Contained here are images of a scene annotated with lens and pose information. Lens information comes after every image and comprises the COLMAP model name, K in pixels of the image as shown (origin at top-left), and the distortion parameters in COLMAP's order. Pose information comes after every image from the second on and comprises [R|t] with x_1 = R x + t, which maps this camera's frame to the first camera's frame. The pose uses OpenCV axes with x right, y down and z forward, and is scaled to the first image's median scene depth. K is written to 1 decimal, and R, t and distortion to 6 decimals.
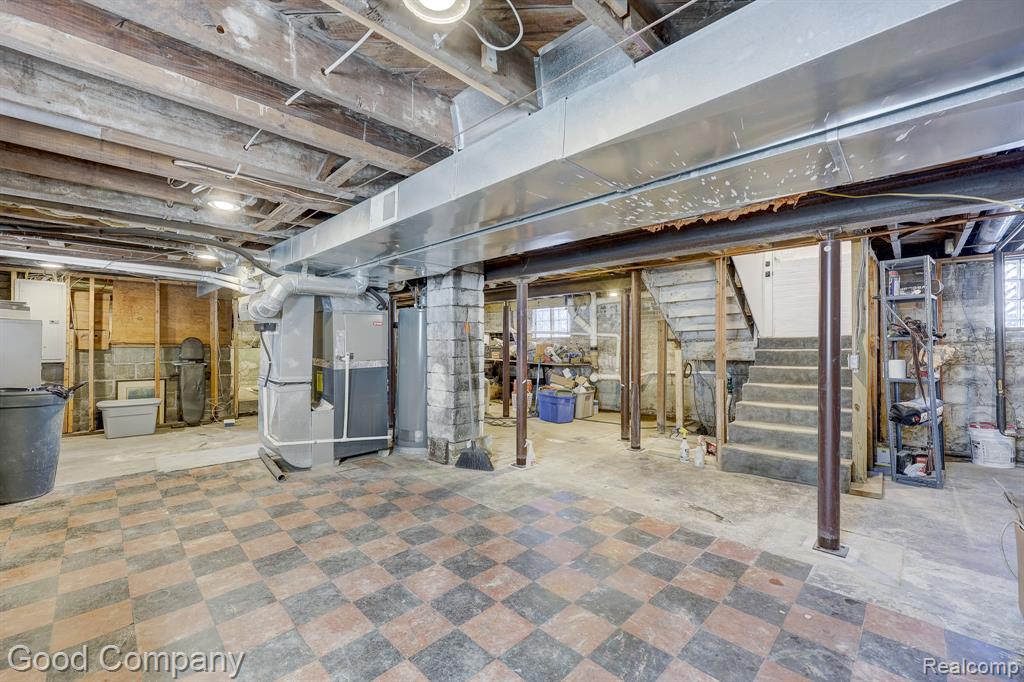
lens RADIAL K [[436.7, 0, 506.8], [0, 436.7, 345.0], [0, 0, 1]] dist [0.001502, -0.000338]
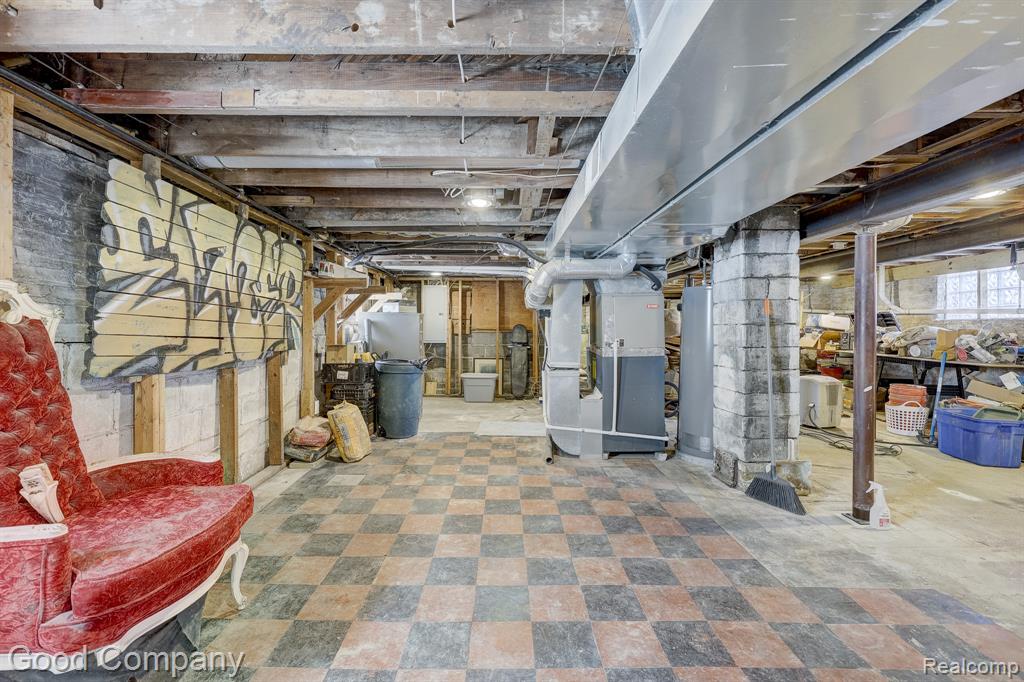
lens RADIAL K [[436.7, 0, 512.7], [0, 436.7, 333.8], [0, 0, 1]] dist [0.001502, -0.000338]
pose [[0.701227, 0.006171, -0.712911, 0.142488], [-0.003260, 0.999980, 0.005449, 0.002464], [0.712930, -0.001497, 0.701233, 0.209436]]
